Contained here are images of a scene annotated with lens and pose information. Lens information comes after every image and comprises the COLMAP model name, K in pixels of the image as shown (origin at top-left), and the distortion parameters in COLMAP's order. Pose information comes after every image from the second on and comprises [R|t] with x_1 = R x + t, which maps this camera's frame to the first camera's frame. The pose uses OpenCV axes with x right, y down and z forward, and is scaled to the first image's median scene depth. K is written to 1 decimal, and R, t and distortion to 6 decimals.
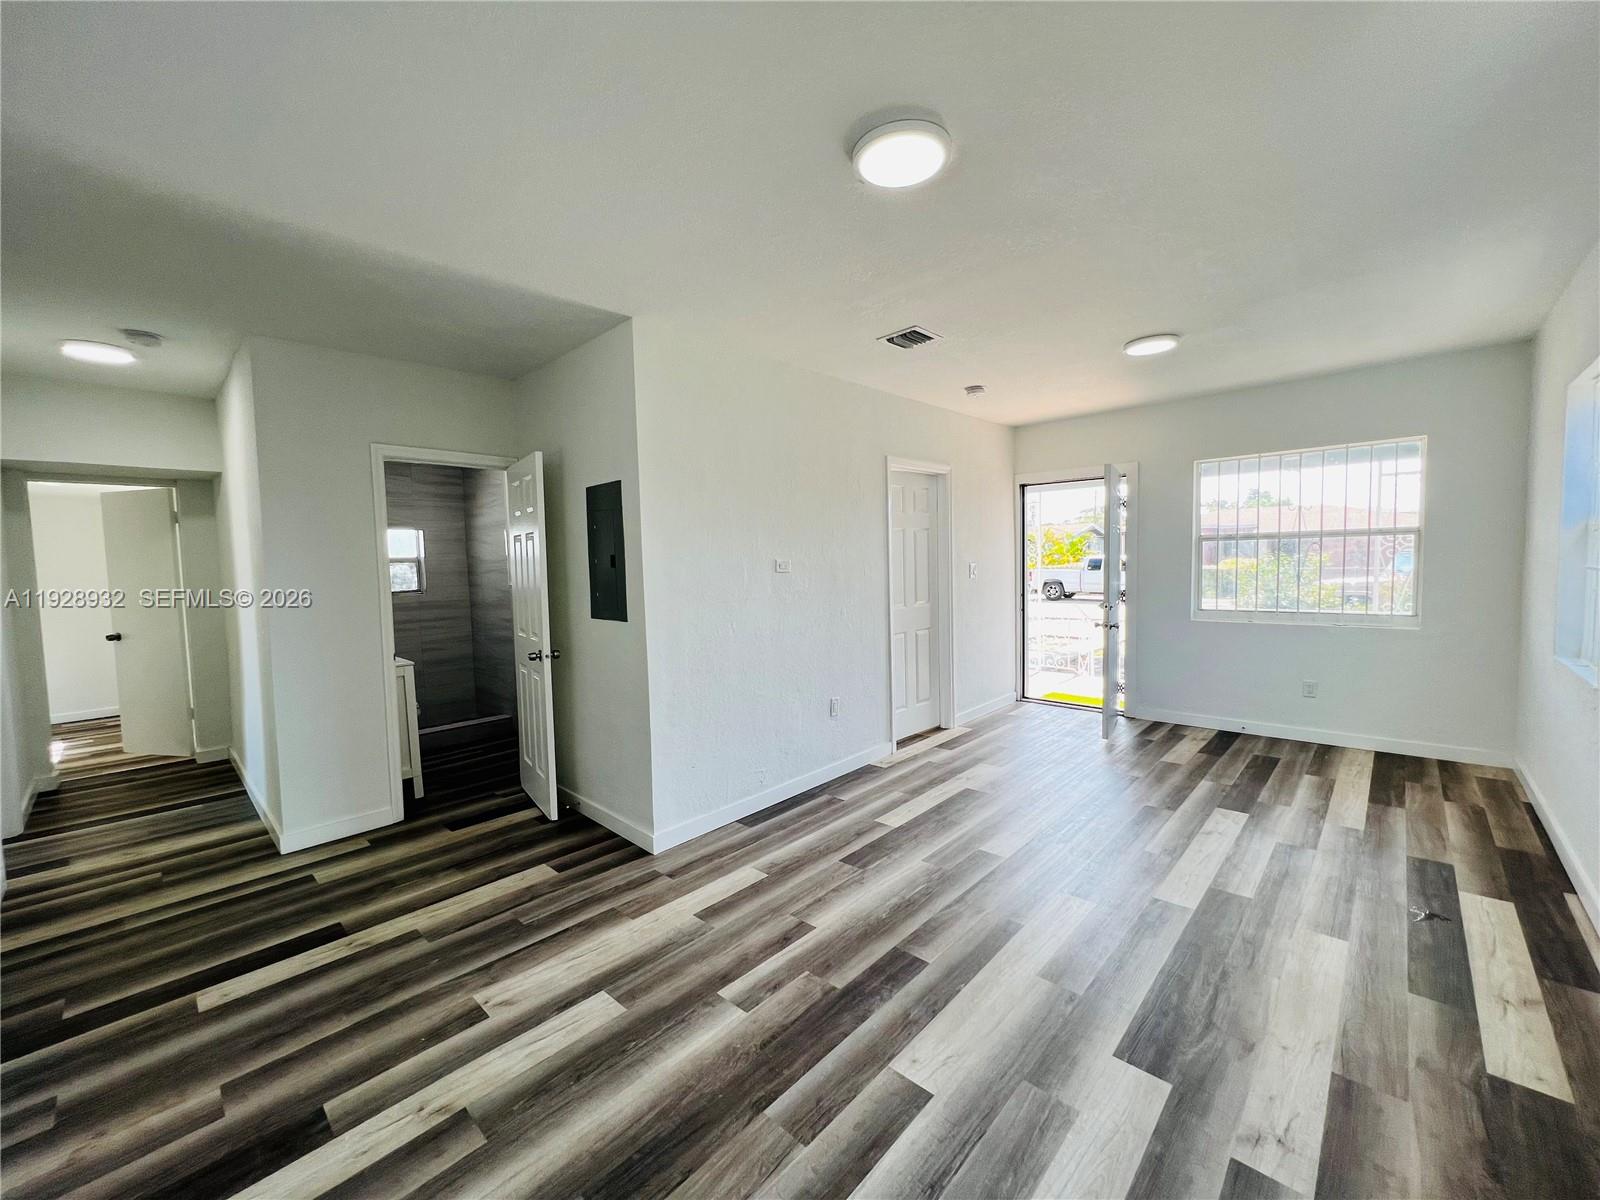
lens RADIAL K [[640.0, 0, 802.7], [0, 640.0, 595.8], [0, 0, 1]] dist [-0.000986, 0.001289]
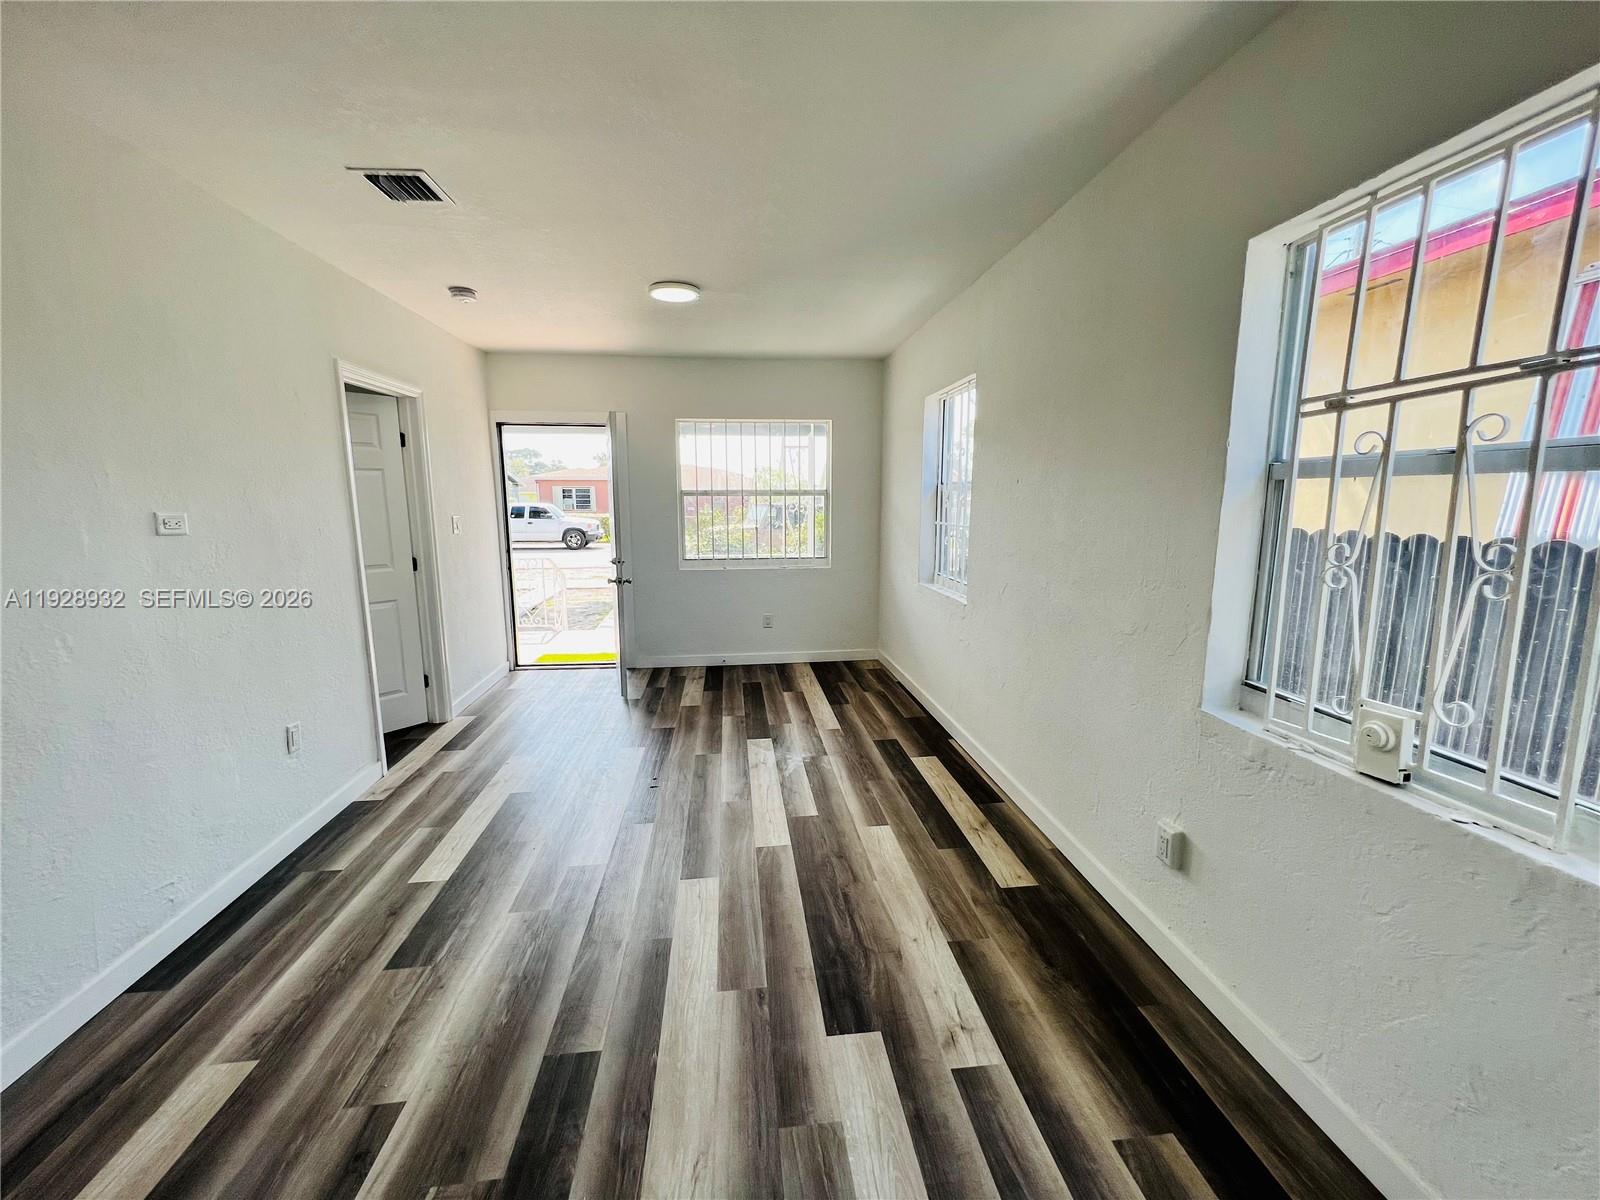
lens RADIAL K [[640.0, 0, 799.3], [0, 640.0, 596.7], [0, 0, 1]] dist [-0.000986, 0.001289]
pose [[0.651966, -0.092390, 0.752599, -0.107686], [0.029812, 0.994905, 0.096309, -0.020819], [-0.757662, -0.040353, 0.651398, 0.213295]]
